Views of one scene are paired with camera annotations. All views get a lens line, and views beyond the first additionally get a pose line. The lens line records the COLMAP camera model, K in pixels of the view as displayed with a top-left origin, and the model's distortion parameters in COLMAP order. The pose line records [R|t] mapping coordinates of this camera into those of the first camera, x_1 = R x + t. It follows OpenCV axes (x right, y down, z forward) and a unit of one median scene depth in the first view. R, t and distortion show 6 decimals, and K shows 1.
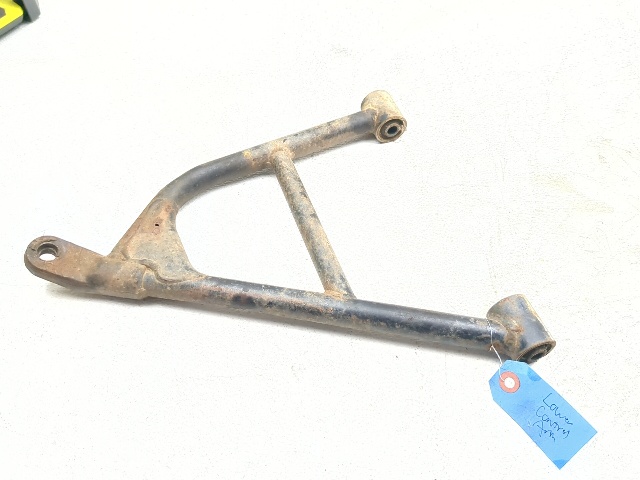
lens RADIAL K [[554.9, 0, 321.2], [0, 554.9, 242.0], [0, 0, 1]] dist [0.074284, -0.018213]
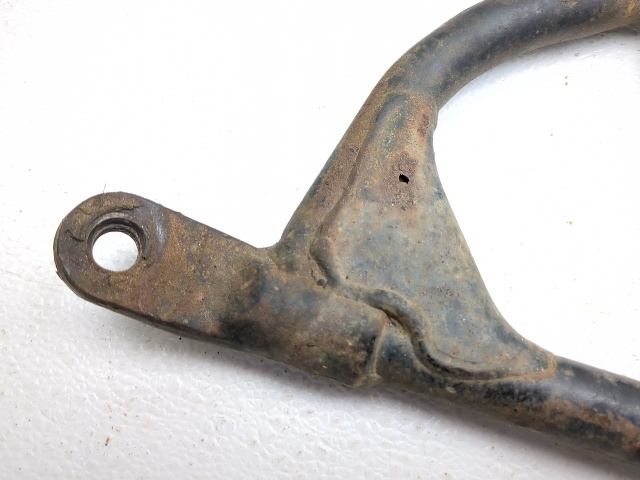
lens RADIAL K [[554.9, 0, 319.8], [0, 554.9, 238.5], [0, 0, 1]] dist [0.074284, -0.018213]
pose [[0.992065, 0.123670, -0.022640, -0.348499], [-0.109539, 0.938599, 0.327159, -0.109756], [0.061709, -0.322083, 0.944698, 0.673289]]
